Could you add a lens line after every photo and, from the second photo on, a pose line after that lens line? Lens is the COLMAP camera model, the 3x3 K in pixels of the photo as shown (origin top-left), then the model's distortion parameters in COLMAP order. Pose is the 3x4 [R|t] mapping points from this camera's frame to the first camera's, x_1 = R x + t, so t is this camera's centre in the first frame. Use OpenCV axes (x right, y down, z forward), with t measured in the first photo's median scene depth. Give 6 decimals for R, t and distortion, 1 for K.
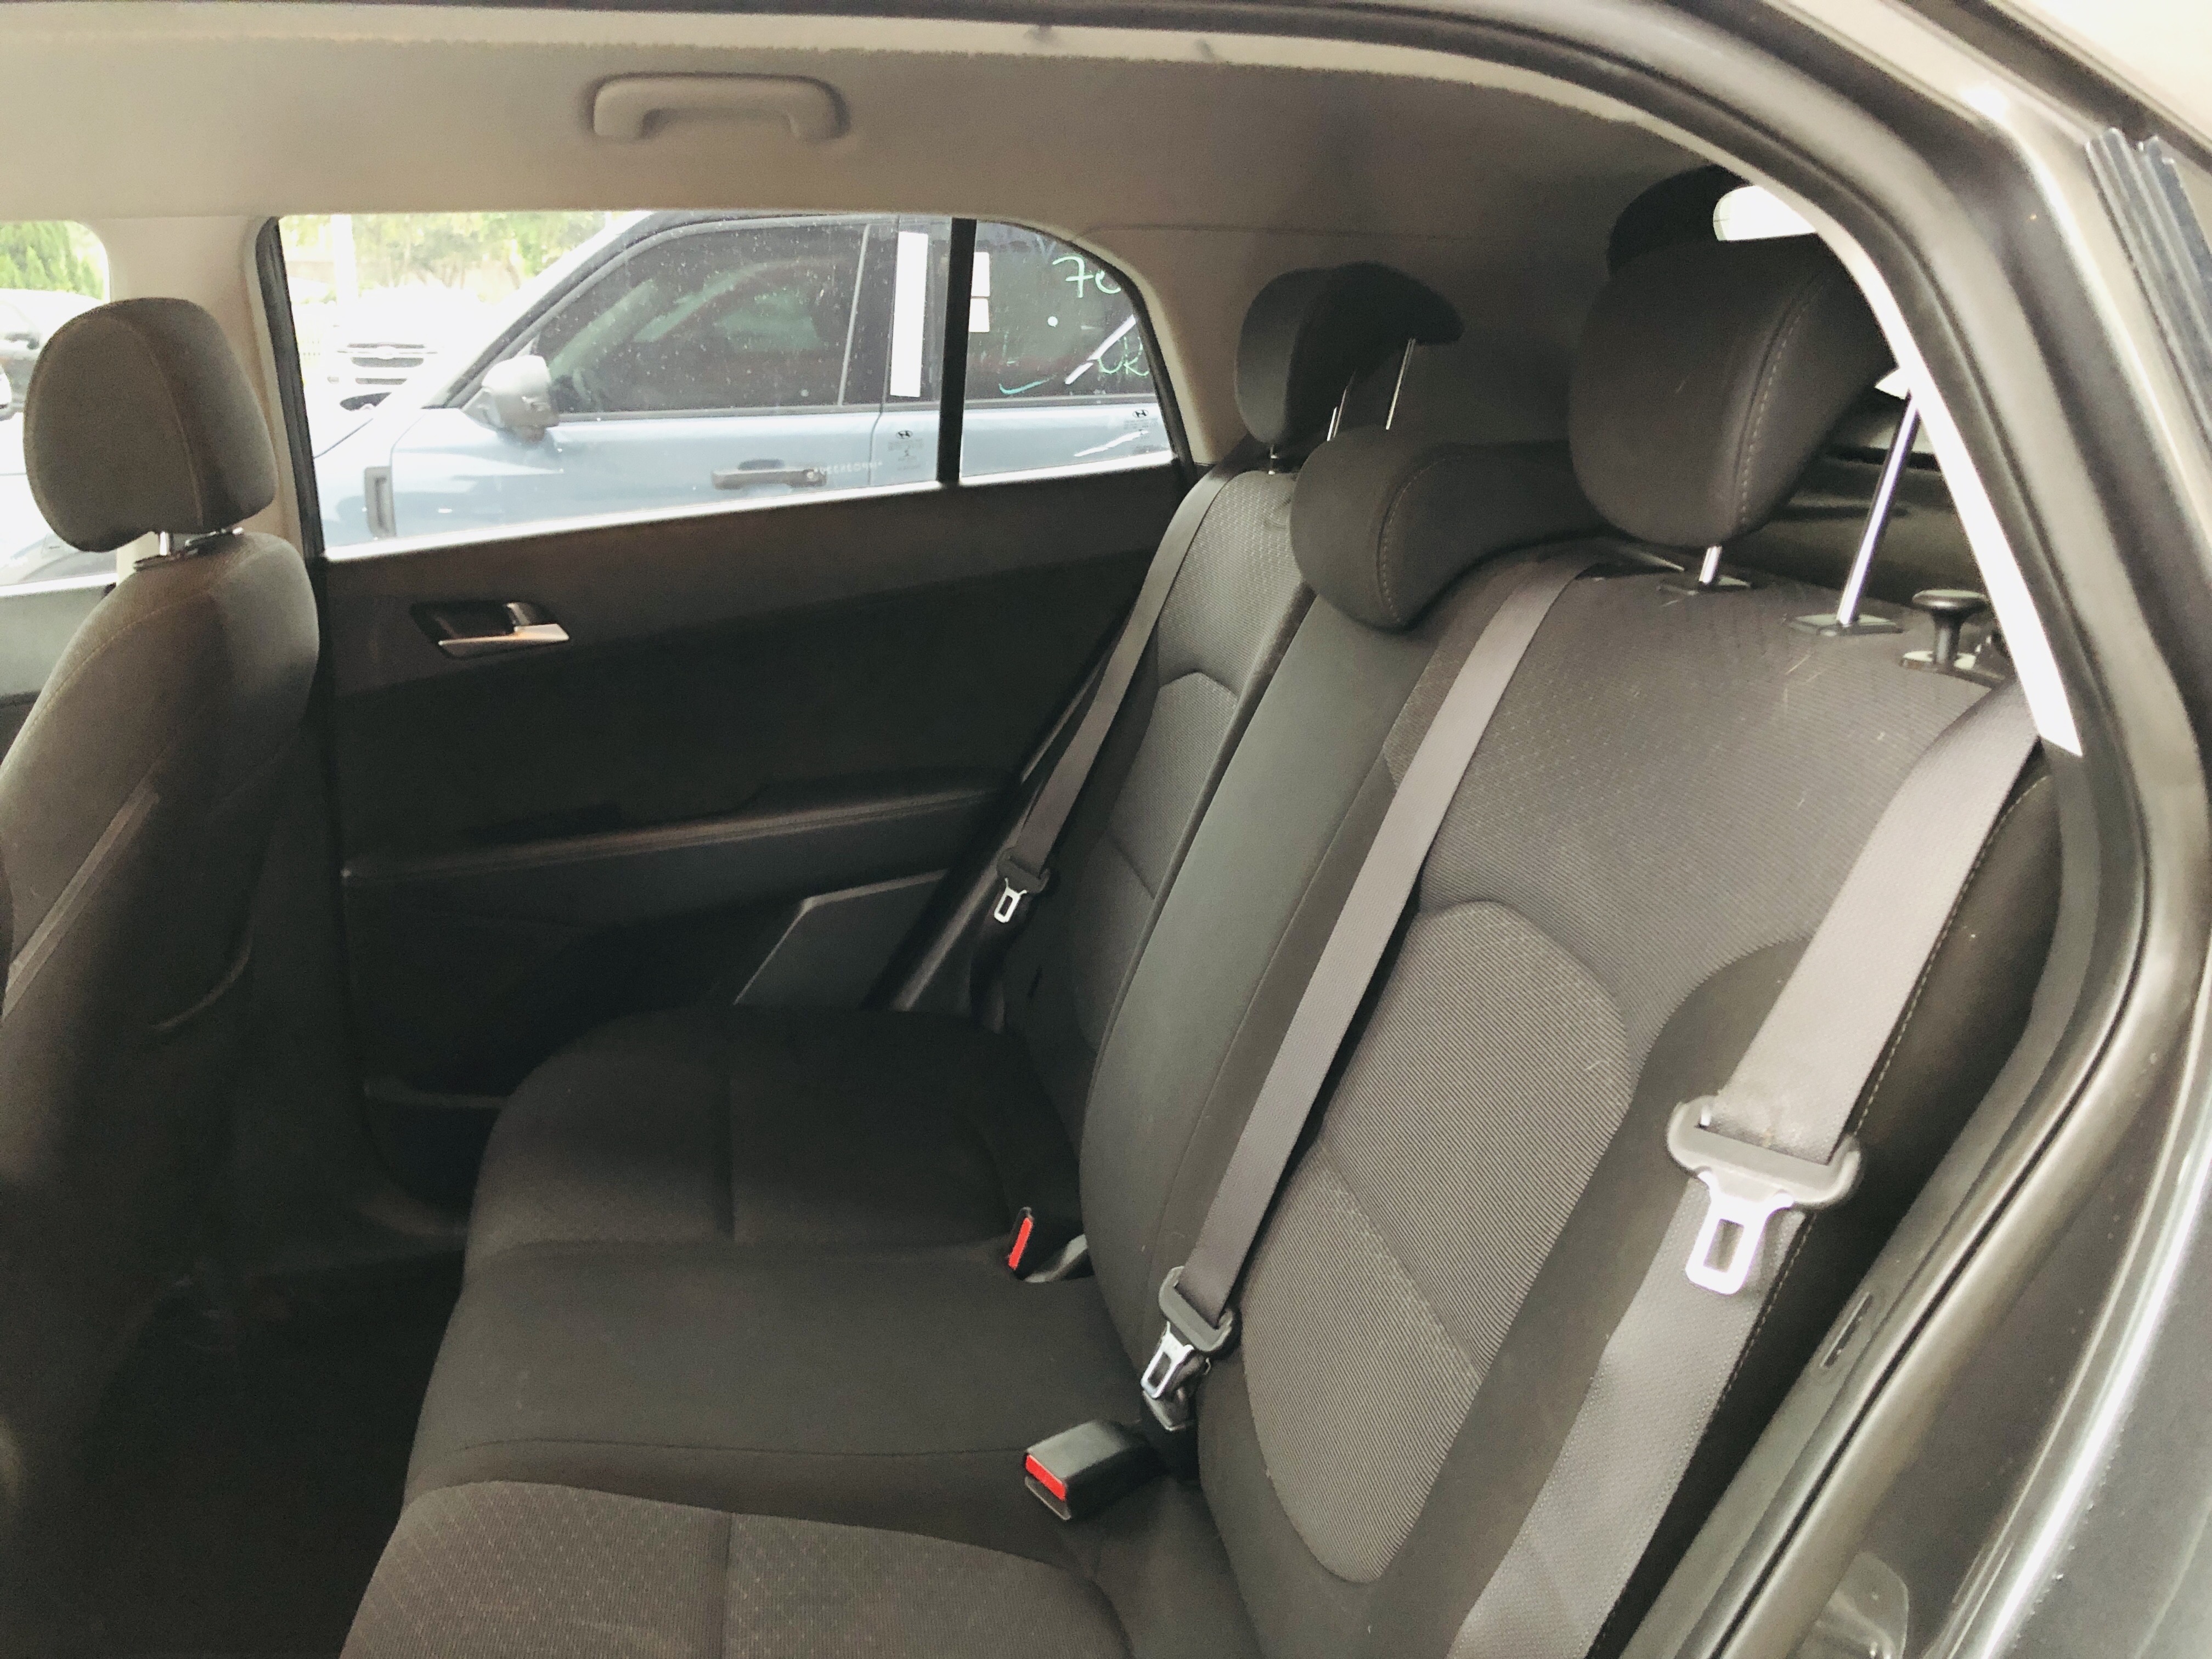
lens RADIAL K [[1820.0, 0, 1106.0], [0, 1820.0, 829.5], [0, 0, 1]] dist [0.008196, -0.004871]
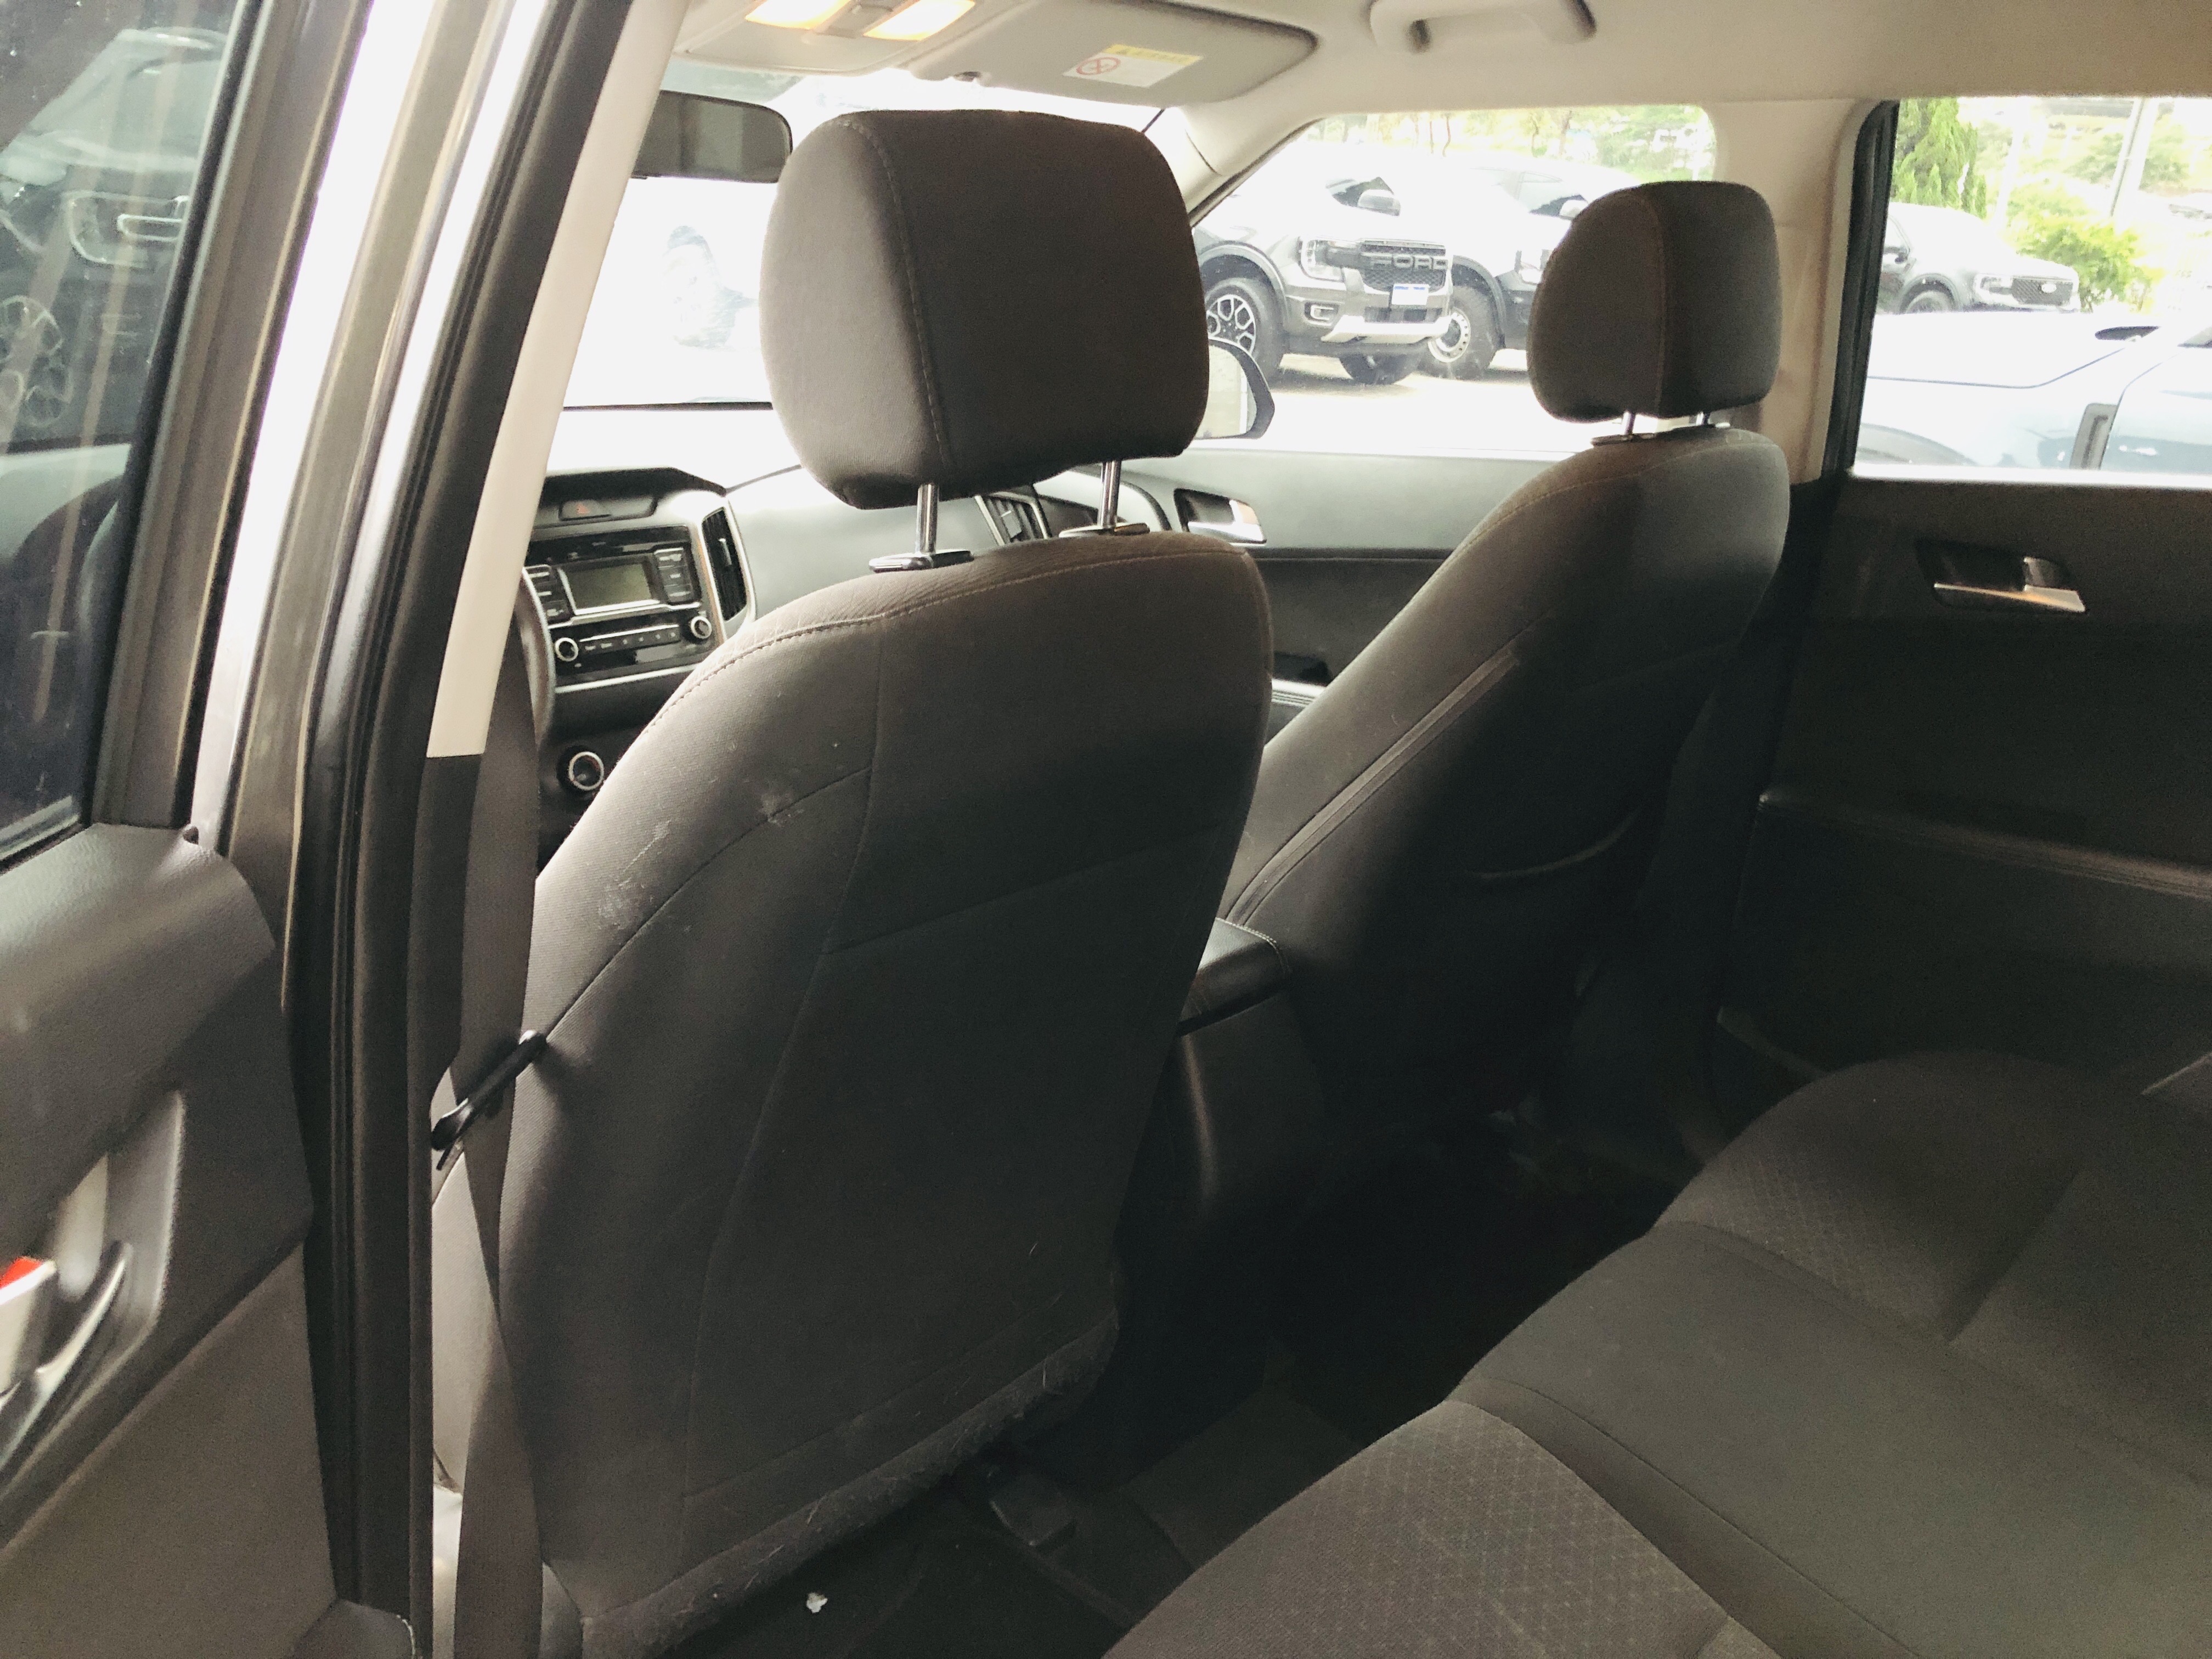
lens RADIAL K [[1820.0, 0, 1106.0], [0, 1820.0, 829.5], [0, 0, 1]] dist [0.008196, -0.004871]
pose [[0.593470, 0.301343, -0.746315, 0.098501], [-0.273966, 0.947527, 0.164729, -0.023759], [0.756793, 0.106703, 0.644887, 0.121958]]
